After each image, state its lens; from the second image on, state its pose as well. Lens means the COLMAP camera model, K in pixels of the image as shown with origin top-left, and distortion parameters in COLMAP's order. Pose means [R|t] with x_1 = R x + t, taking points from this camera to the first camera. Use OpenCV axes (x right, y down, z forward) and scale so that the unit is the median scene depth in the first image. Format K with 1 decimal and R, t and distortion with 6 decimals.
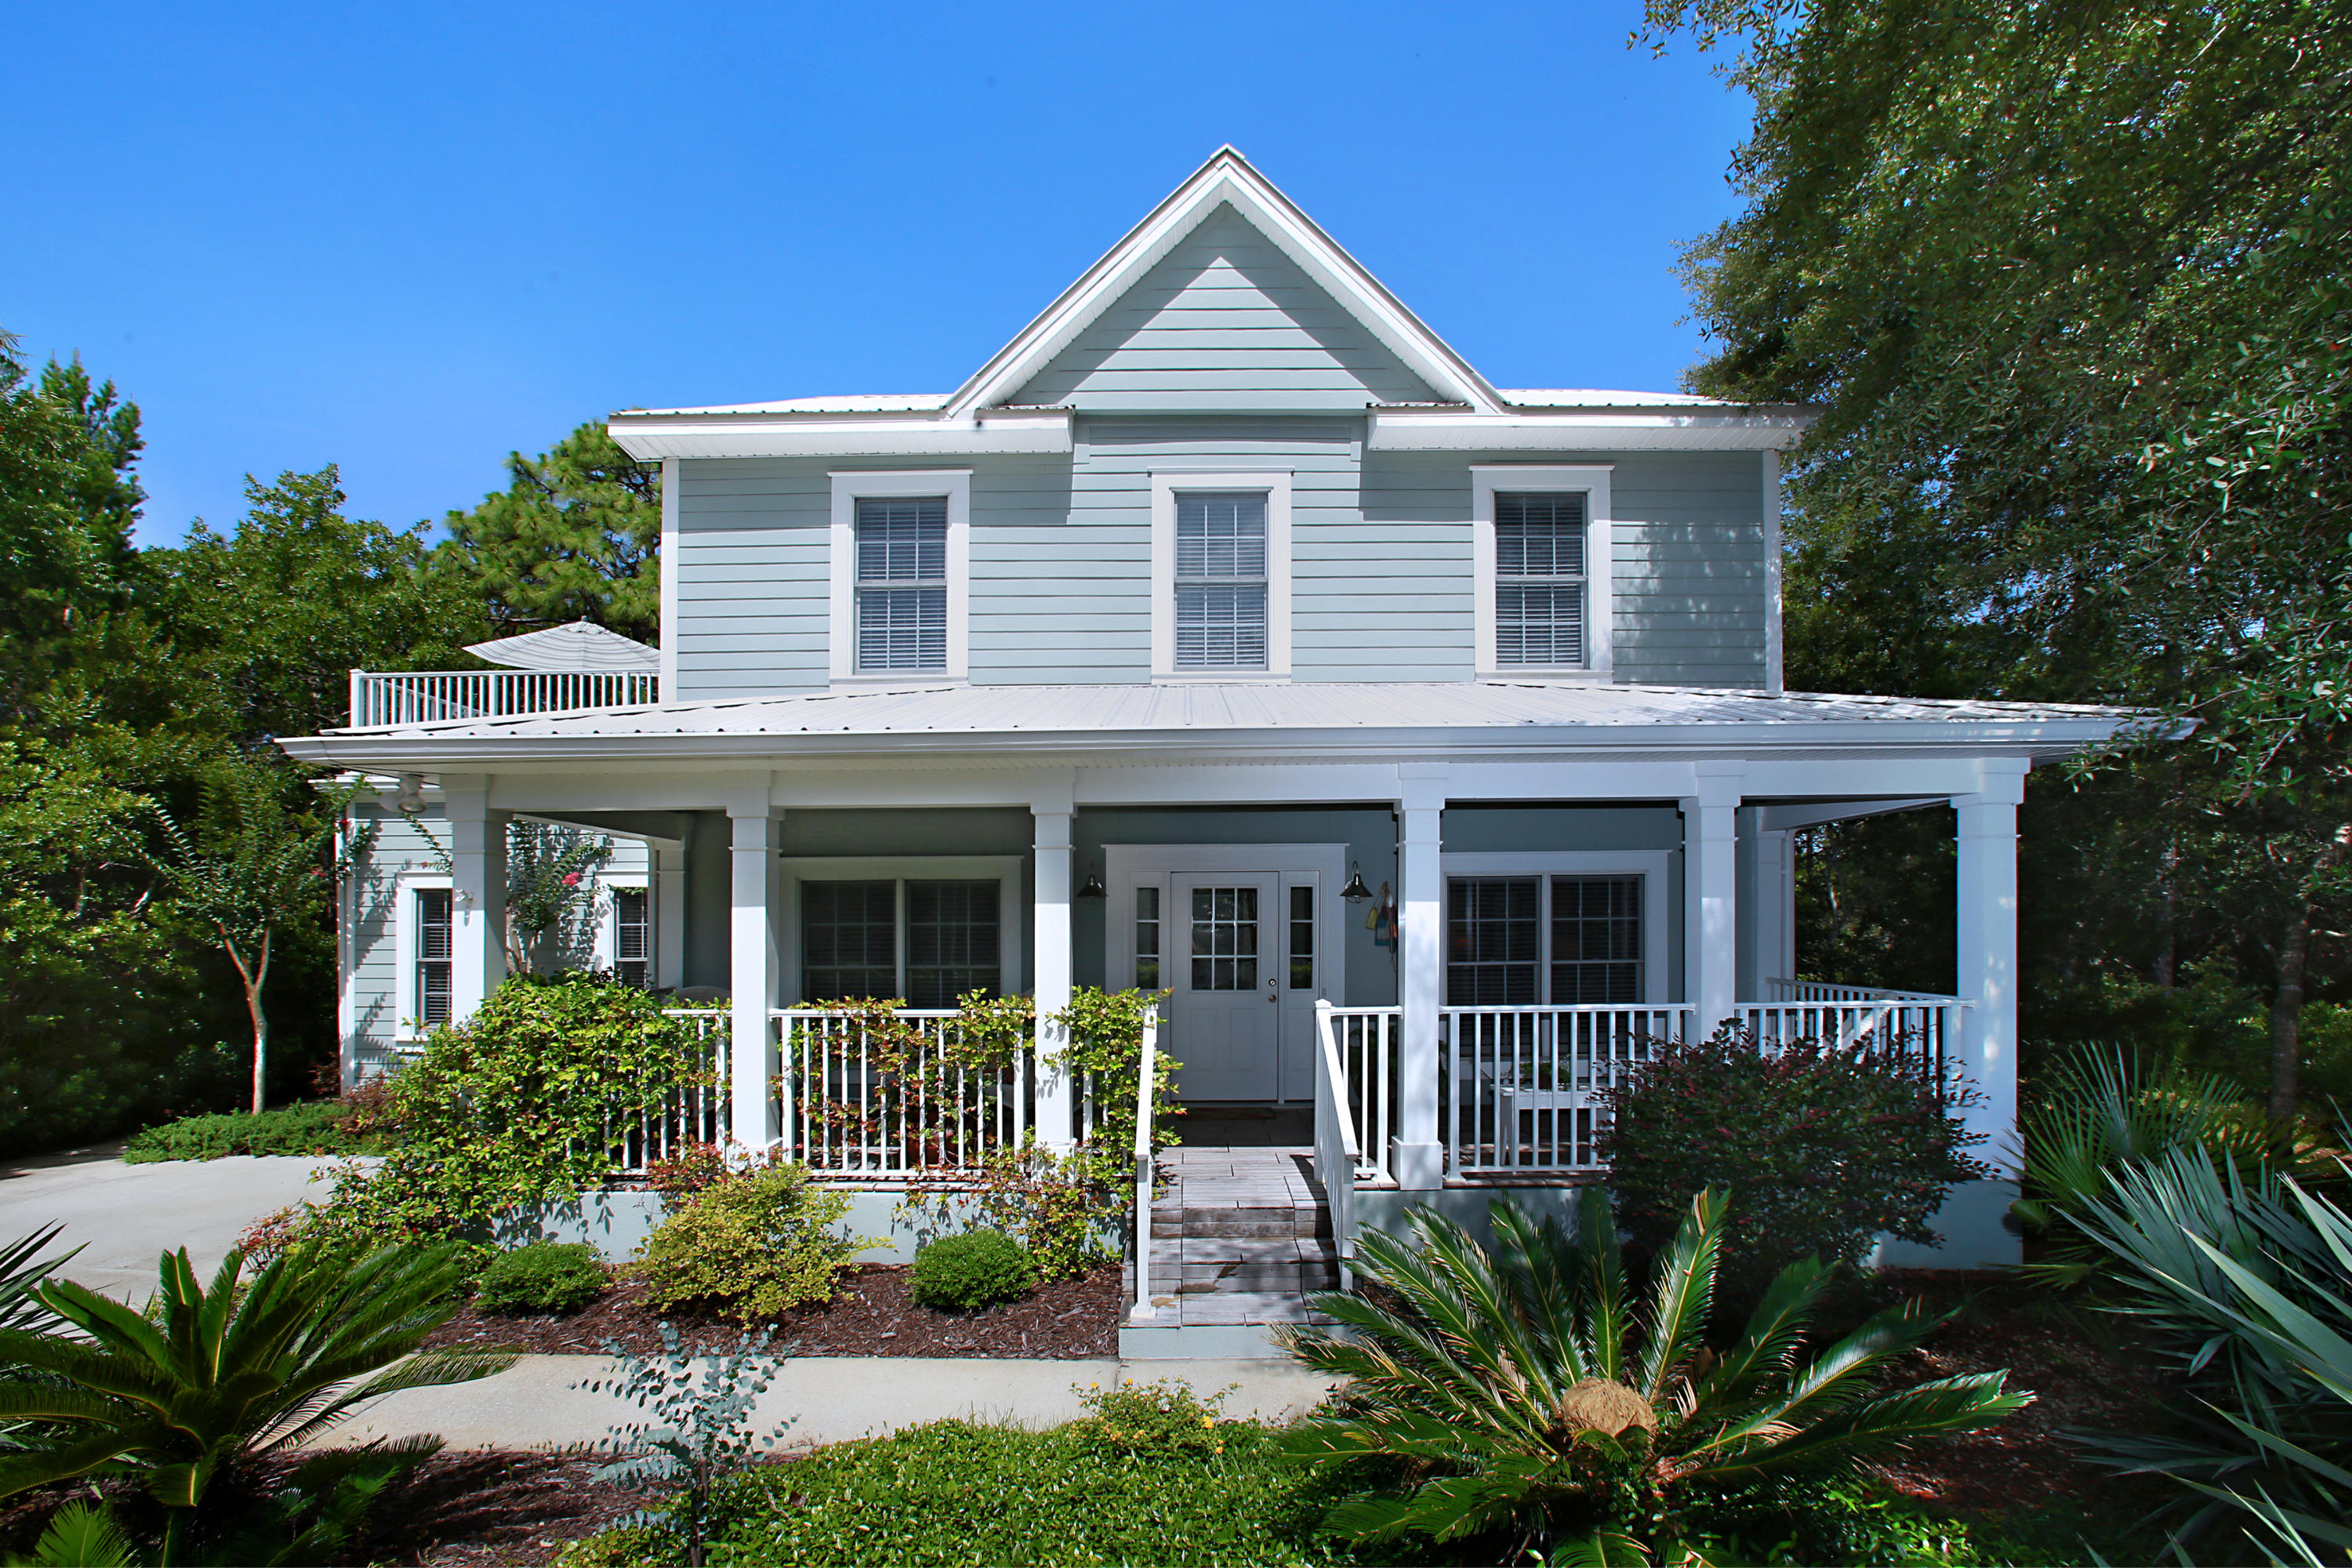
lens RADIAL K [[944.8, 0, 1176.3], [0, 944.8, 584.6], [0, 0, 1]] dist [-0.027699, 0.000062]
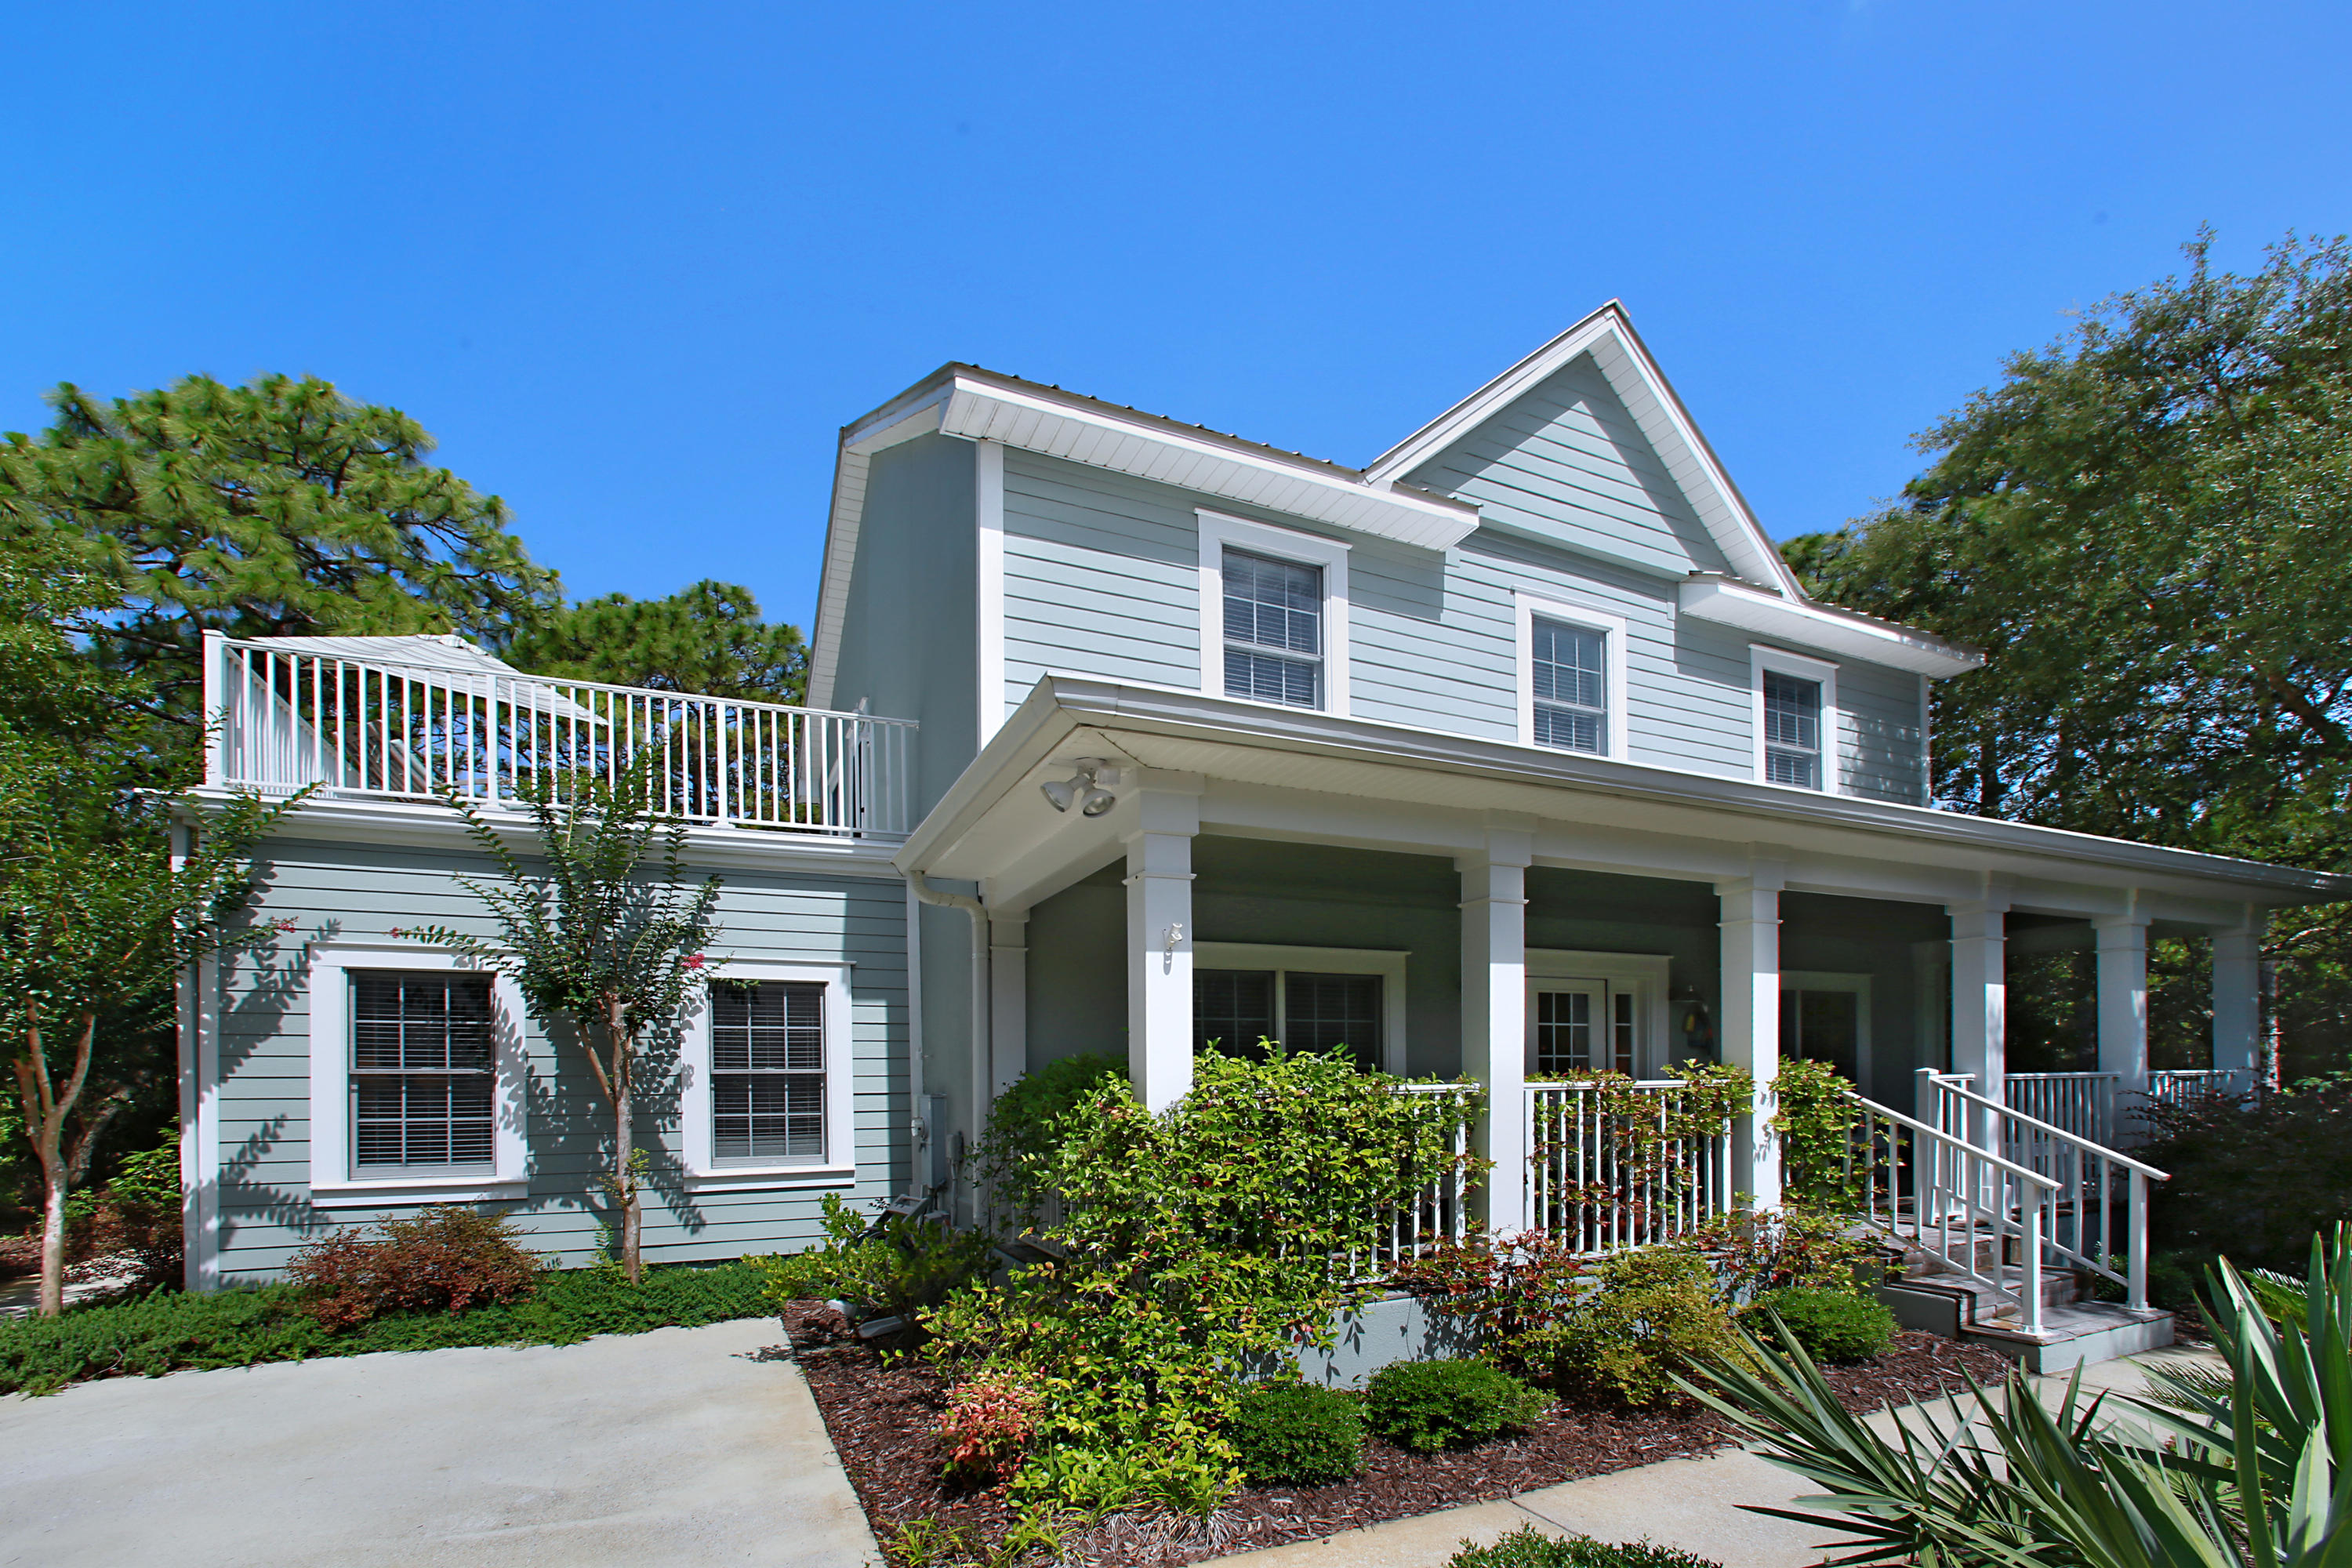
lens RADIAL K [[929.7, 0, 1176.0], [0, 929.7, 784.0], [0, 0, 1]] dist [-0.033616, -0.000121]
pose [[0.908581, 0.134490, 0.395465, -0.716226], [-0.146332, 0.989235, -0.000221, 0.140868], [-0.391238, -0.057669, 0.918481, 0.214081]]
